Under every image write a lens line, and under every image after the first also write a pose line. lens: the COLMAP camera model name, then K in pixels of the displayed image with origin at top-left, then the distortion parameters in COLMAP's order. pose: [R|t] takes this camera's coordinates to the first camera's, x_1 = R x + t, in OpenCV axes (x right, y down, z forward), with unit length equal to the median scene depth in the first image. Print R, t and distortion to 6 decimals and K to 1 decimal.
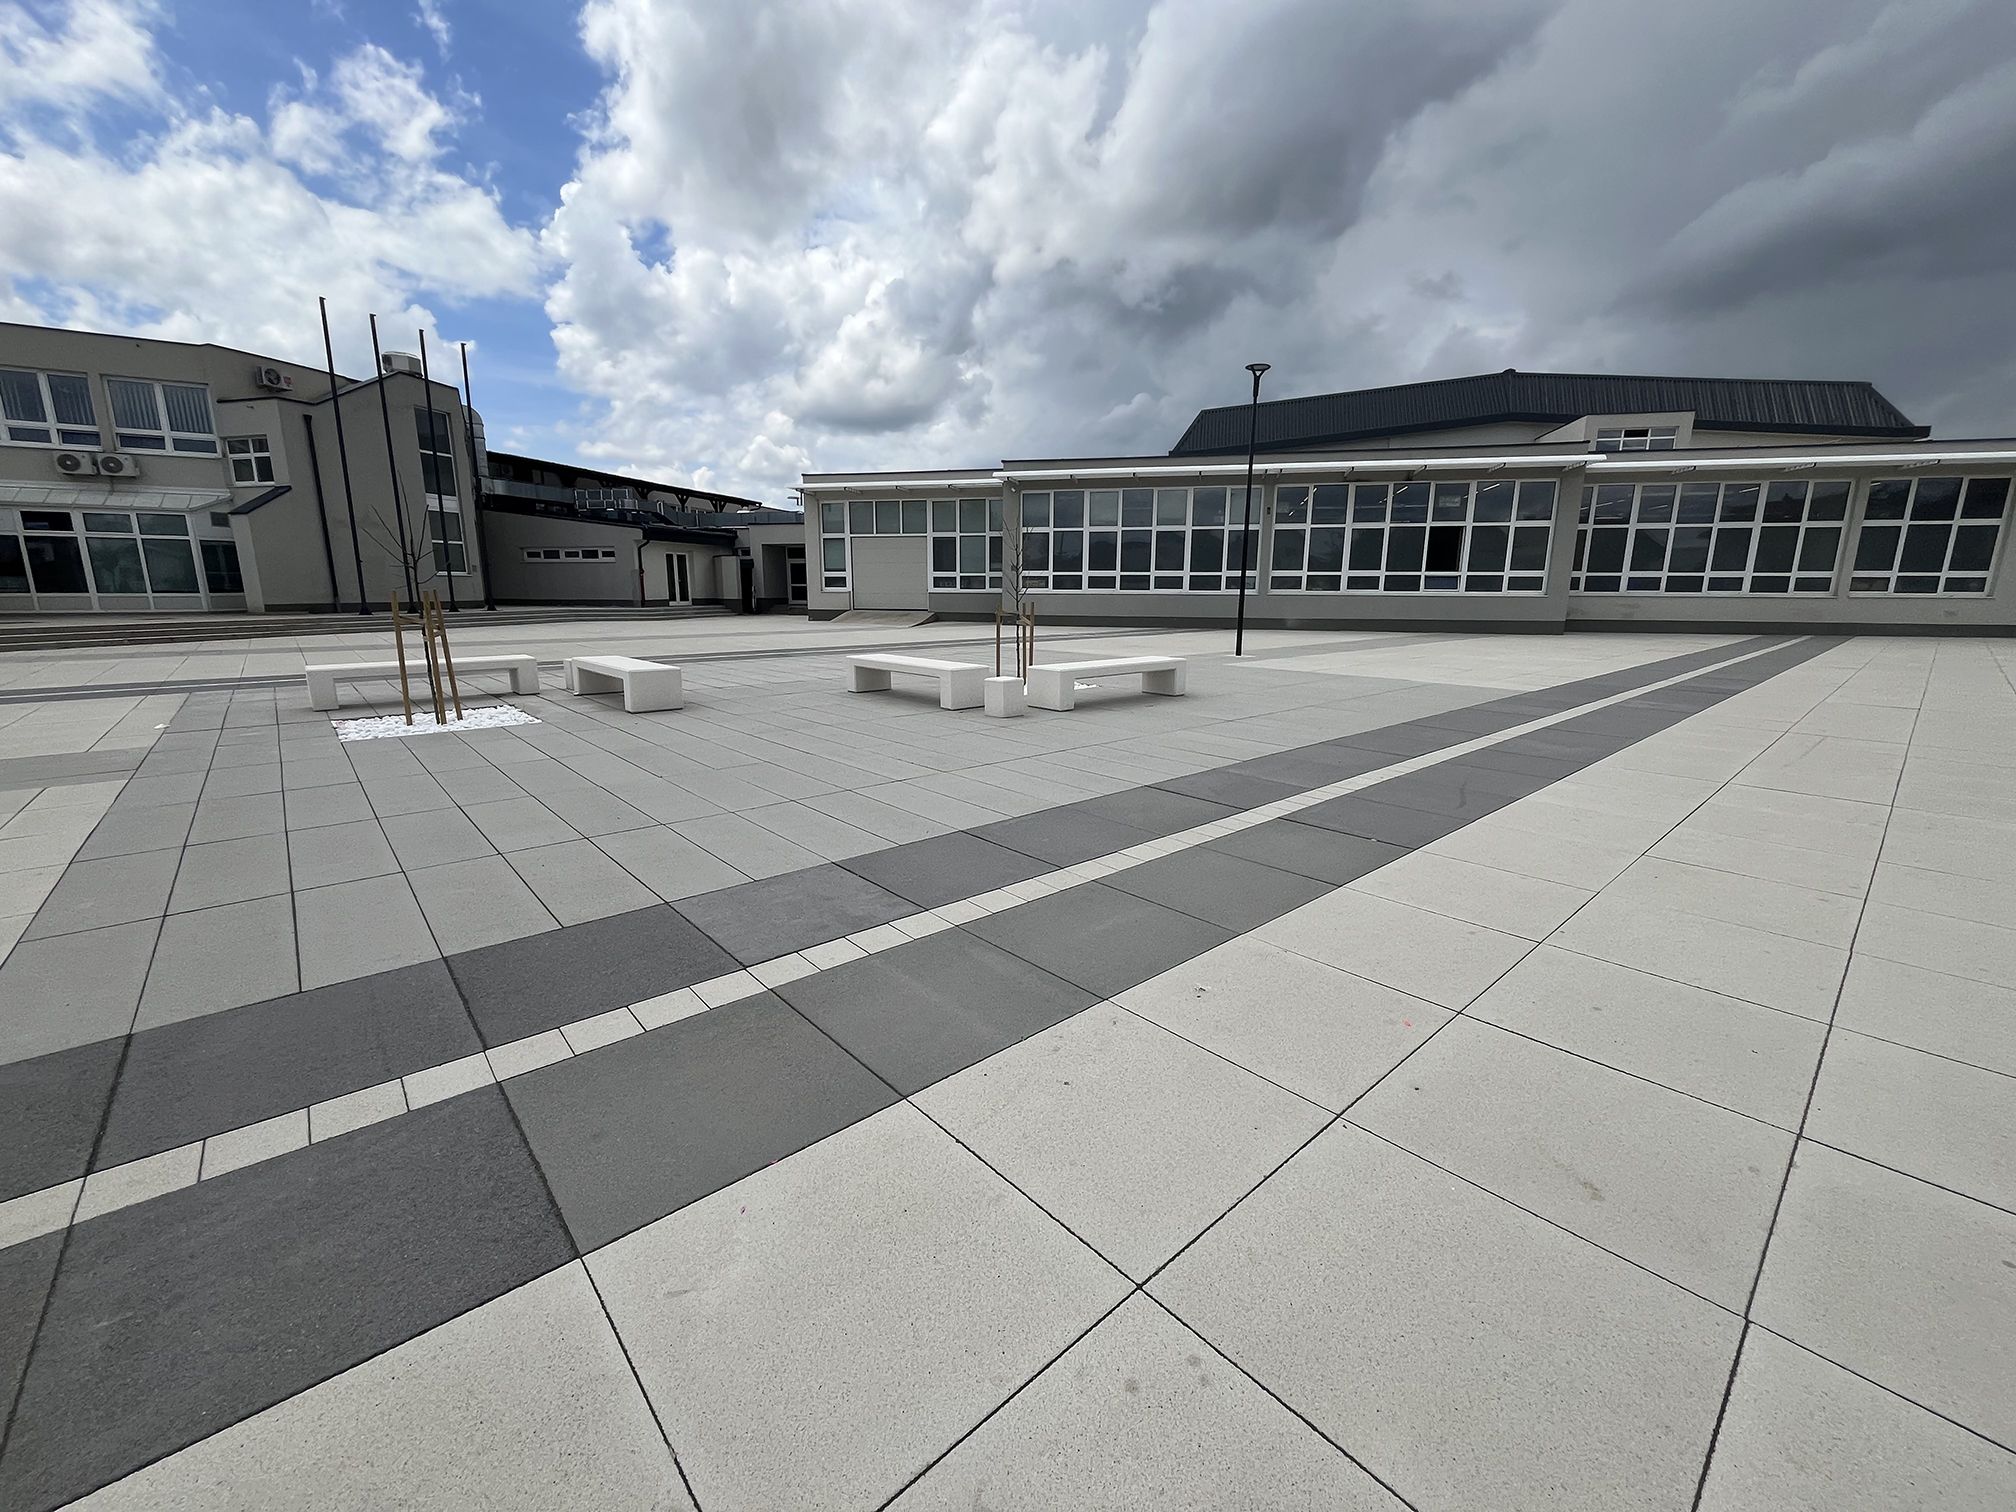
lens RADIAL K [[835.3, 0, 1018.9], [0, 835.3, 775.5], [0, 0, 1]] dist [-0.008548, 0.000562]
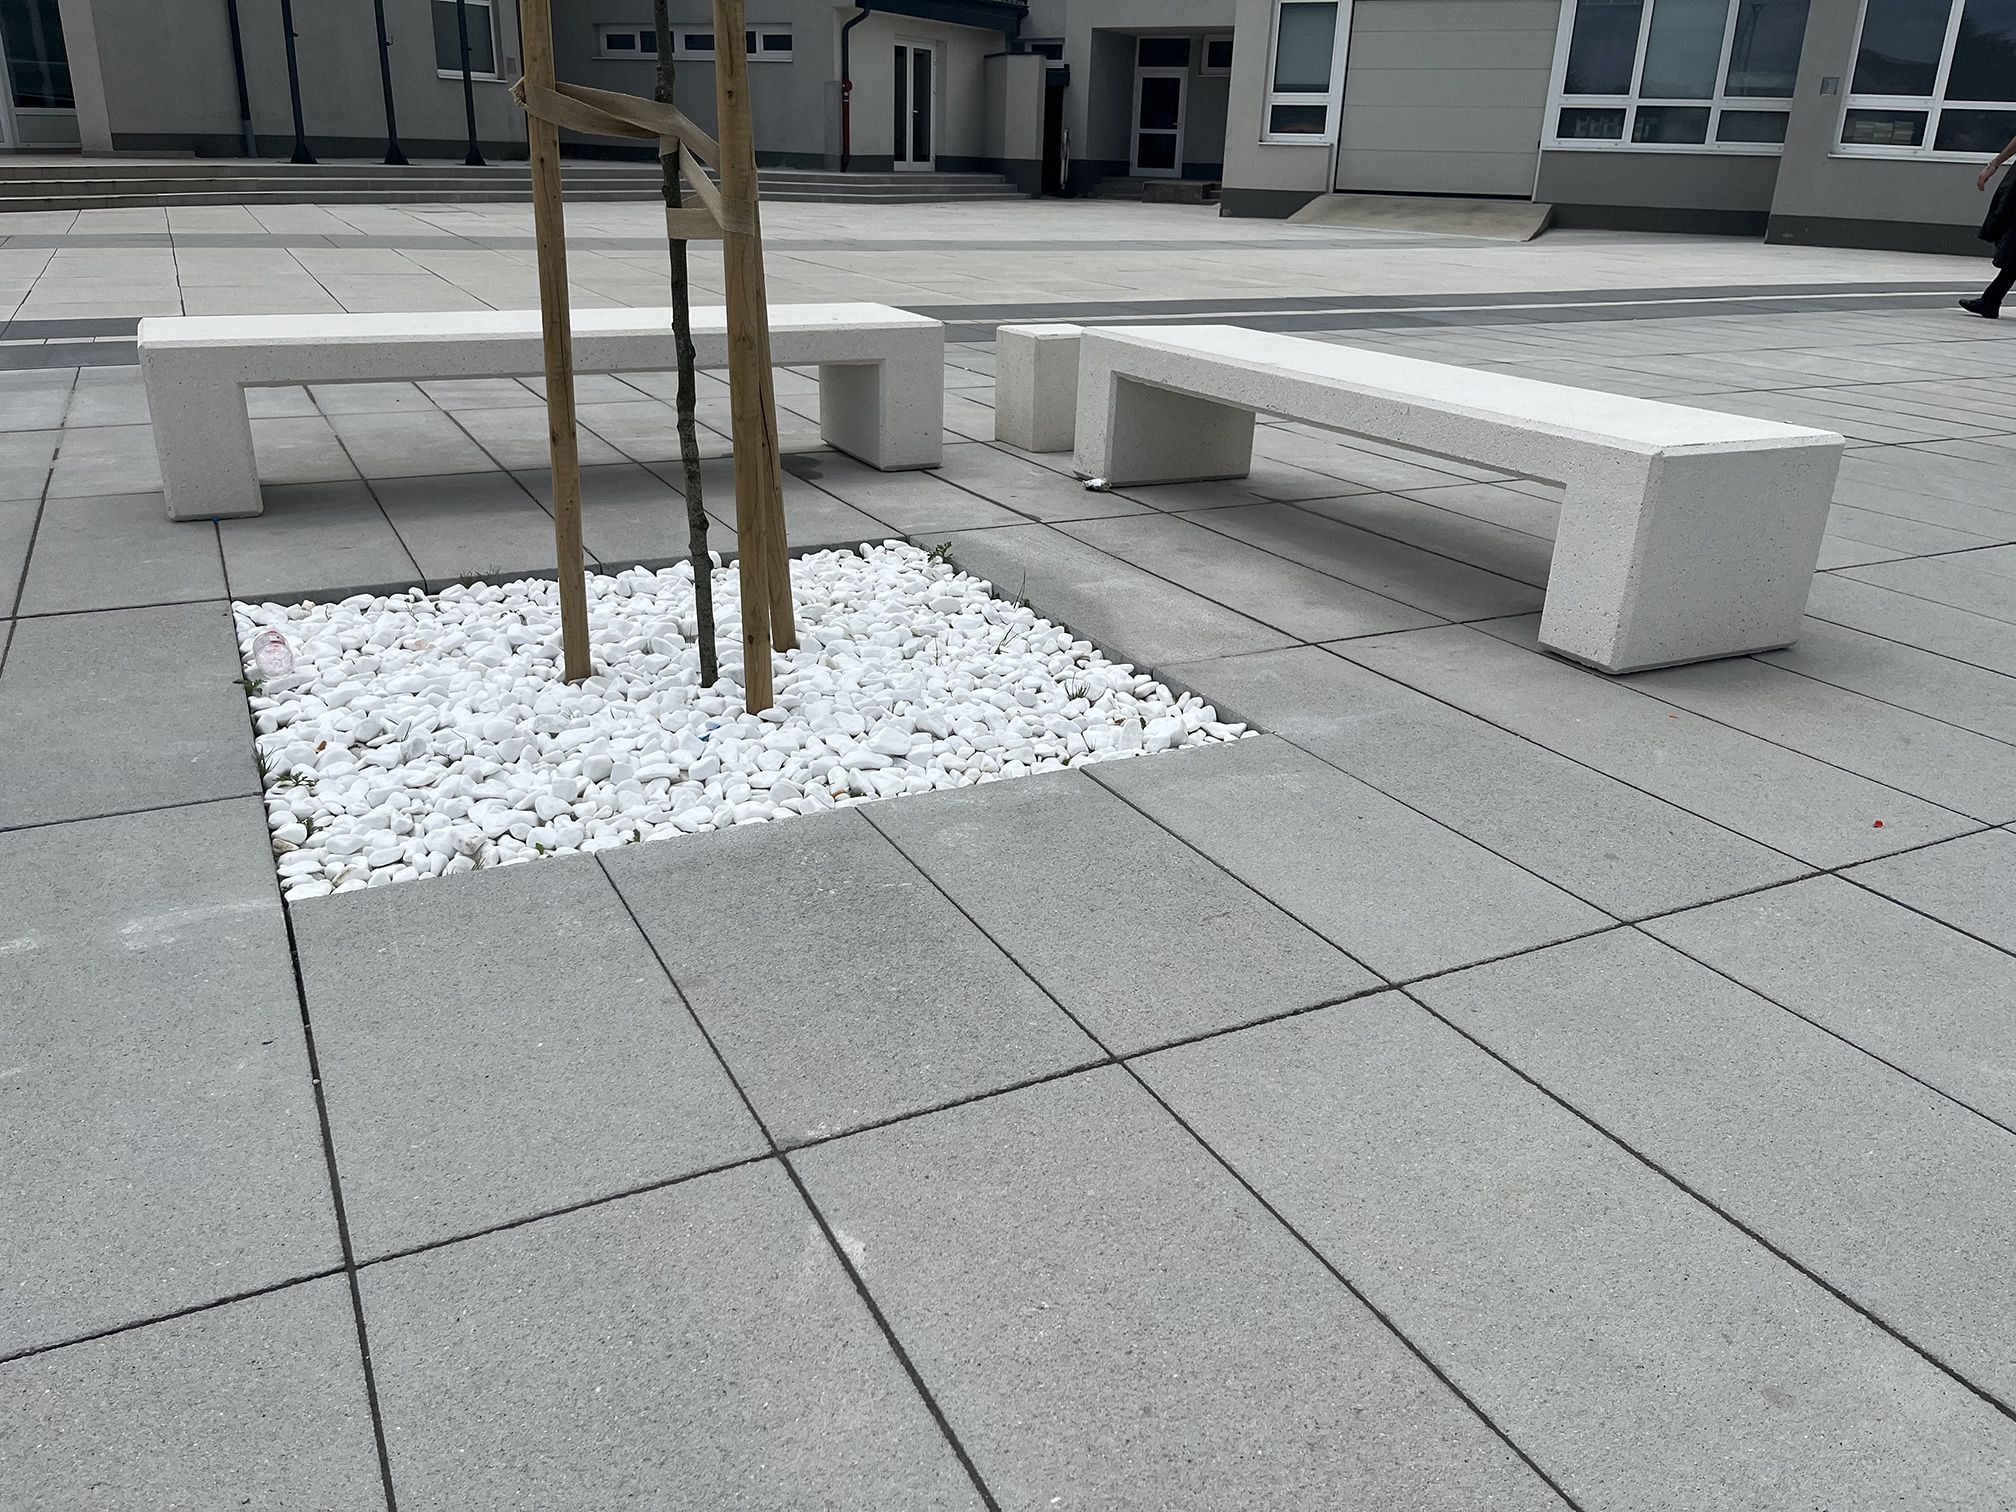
lens RADIAL K [[1541.0, 0, 948.5], [0, 1541.0, 732.4], [0, 0, 1]] dist [0.054692, -0.075233]
pose [[0.961388, 0.116565, -0.249290, -0.161945], [-0.082591, 0.986317, 0.142677, -0.031238], [0.262510, -0.116579, 0.957861, 0.197760]]
